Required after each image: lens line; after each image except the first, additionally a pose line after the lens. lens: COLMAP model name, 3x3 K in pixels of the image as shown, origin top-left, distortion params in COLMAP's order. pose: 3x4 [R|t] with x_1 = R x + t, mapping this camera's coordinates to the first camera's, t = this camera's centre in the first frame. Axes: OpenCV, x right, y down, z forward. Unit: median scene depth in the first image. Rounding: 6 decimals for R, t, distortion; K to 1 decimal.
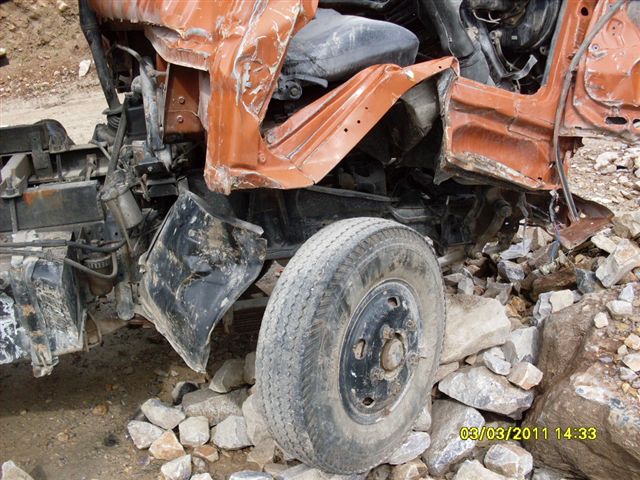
lens RADIAL K [[729.0, 0, 320.0], [0, 729.0, 240.0], [0, 0, 1]] dist [-0.212855, 0.278485]
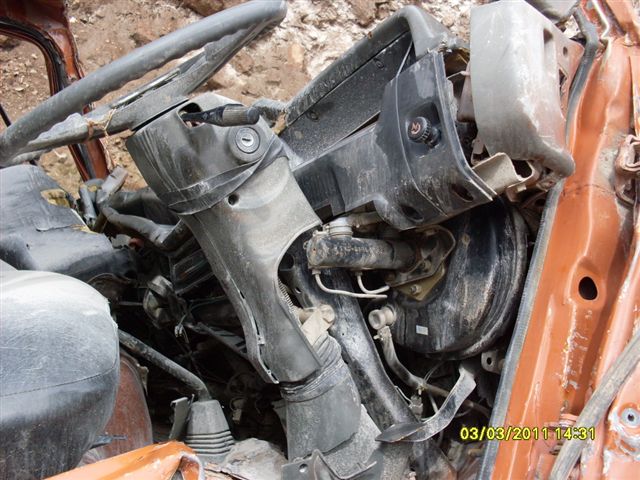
lens RADIAL K [[729.0, 0, 320.0], [0, 729.0, 240.0], [0, 0, 1]] dist [-0.212855, 0.278485]
pose [[0.999184, 0.032738, 0.023635, 0.202731], [-0.026087, 0.970172, -0.241009, -0.233846], [-0.030820, 0.240196, 0.970235, 0.573001]]
